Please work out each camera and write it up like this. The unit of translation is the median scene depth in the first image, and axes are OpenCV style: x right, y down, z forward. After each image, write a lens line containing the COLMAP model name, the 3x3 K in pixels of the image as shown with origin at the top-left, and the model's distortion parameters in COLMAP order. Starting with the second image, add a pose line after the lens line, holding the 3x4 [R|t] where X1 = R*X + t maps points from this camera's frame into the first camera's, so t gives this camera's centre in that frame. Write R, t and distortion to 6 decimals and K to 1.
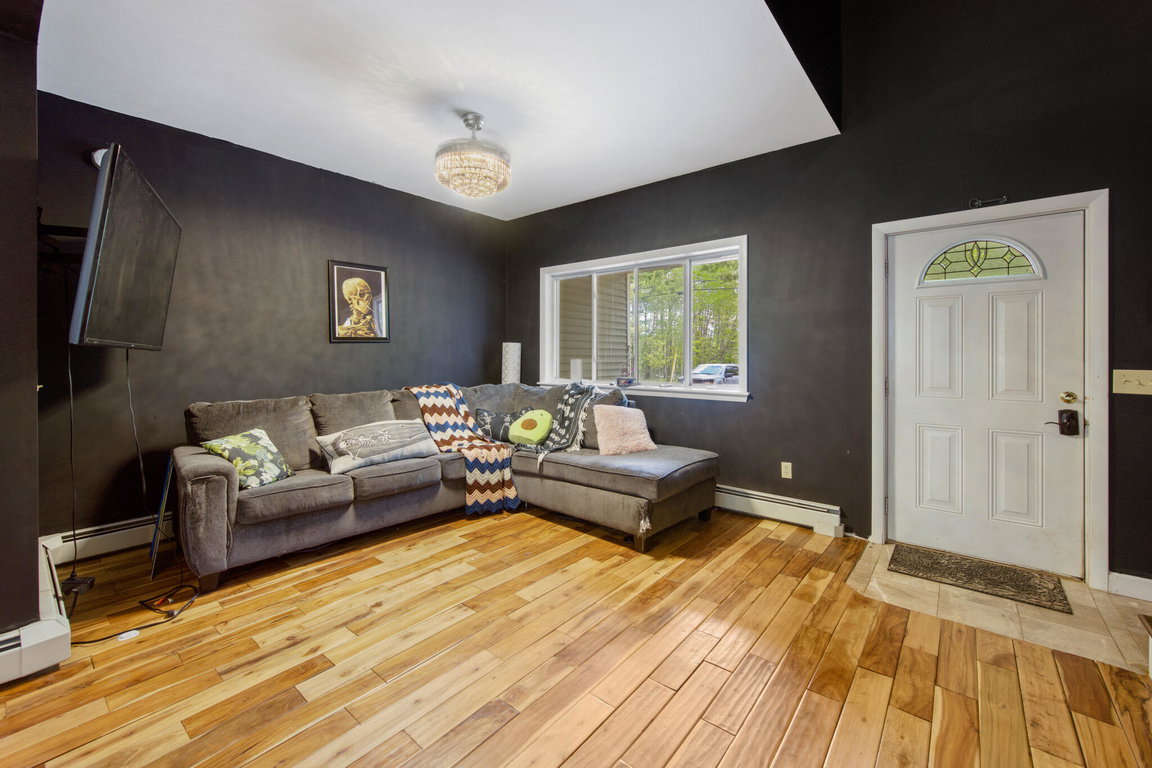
lens RADIAL K [[466.1, 0, 572.1], [0, 466.1, 361.1], [0, 0, 1]] dist [-0.000046, 0.000048]
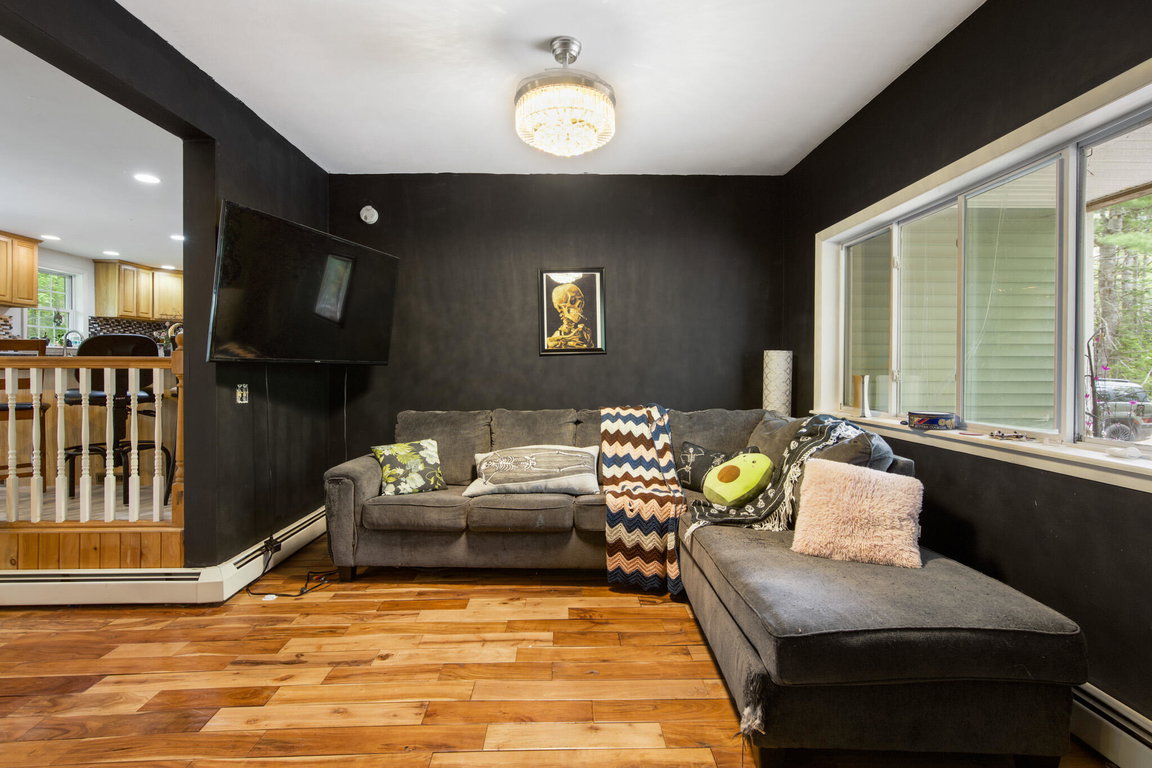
lens RADIAL K [[510.6, 0, 580.7], [0, 510.6, 376.4], [0, 0, 1]] dist [0.000187, 0.000450]
pose [[0.671630, 0.012687, -0.740778, 0.352722], [-0.008501, 0.999920, 0.009418, -0.008635], [0.740838, -0.000028, 0.671684, 0.421027]]
